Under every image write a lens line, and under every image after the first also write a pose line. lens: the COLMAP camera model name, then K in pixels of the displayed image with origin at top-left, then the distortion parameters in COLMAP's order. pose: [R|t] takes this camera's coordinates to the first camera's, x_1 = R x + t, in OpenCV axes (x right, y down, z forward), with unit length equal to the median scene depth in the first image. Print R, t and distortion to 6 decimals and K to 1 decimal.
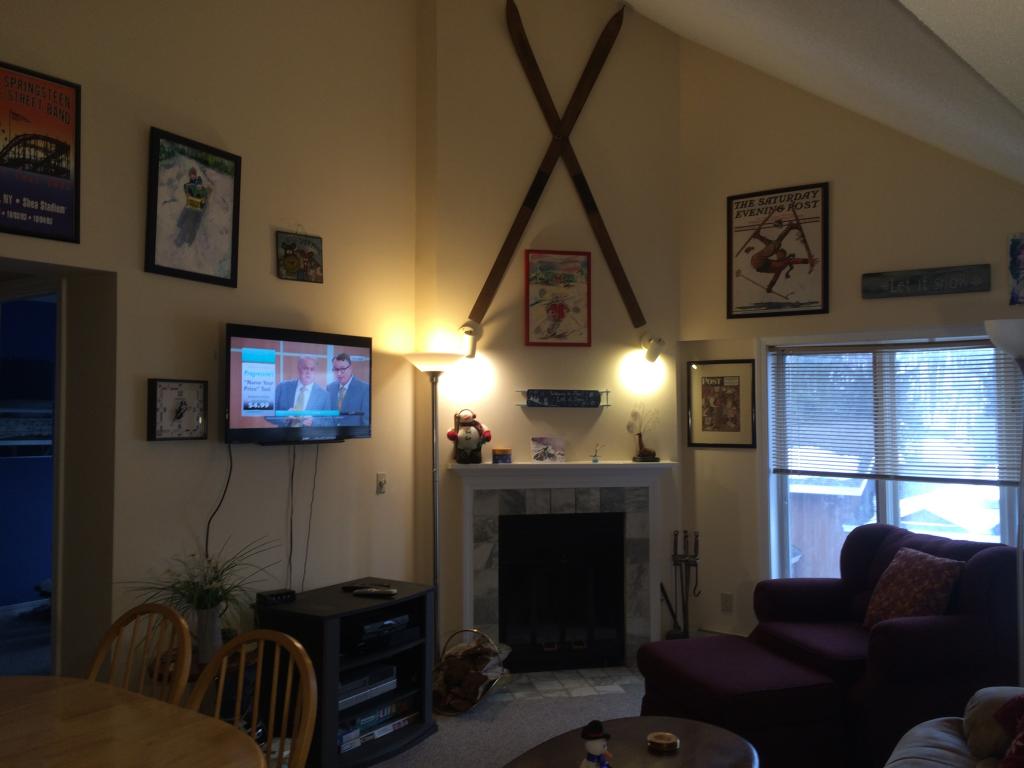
lens RADIAL K [[869.2, 0, 511.1], [0, 869.2, 372.2], [0, 0, 1]] dist [0.084738, -0.101981]
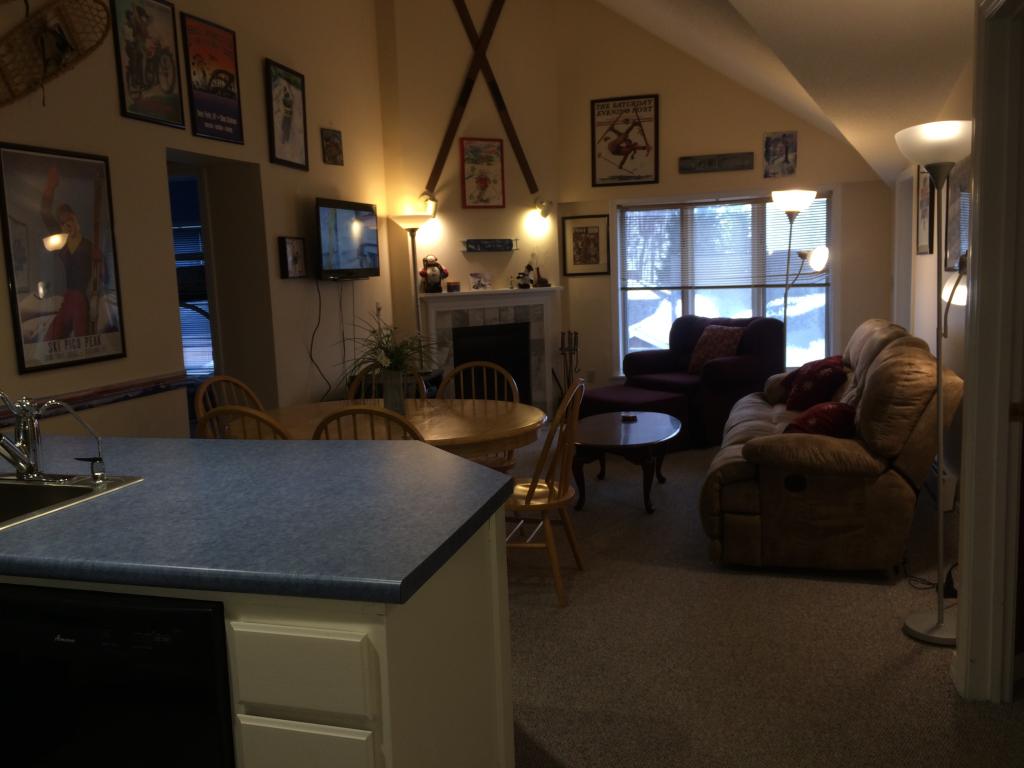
lens RADIAL K [[869.2, 0, 511.1], [0, 869.2, 372.2], [0, 0, 1]] dist [0.084738, -0.101981]
pose [[0.947072, -0.077535, 0.311516, -0.378446], [0.025154, 0.985334, 0.168773, -0.005232], [-0.320034, -0.152004, 0.935133, -0.396546]]
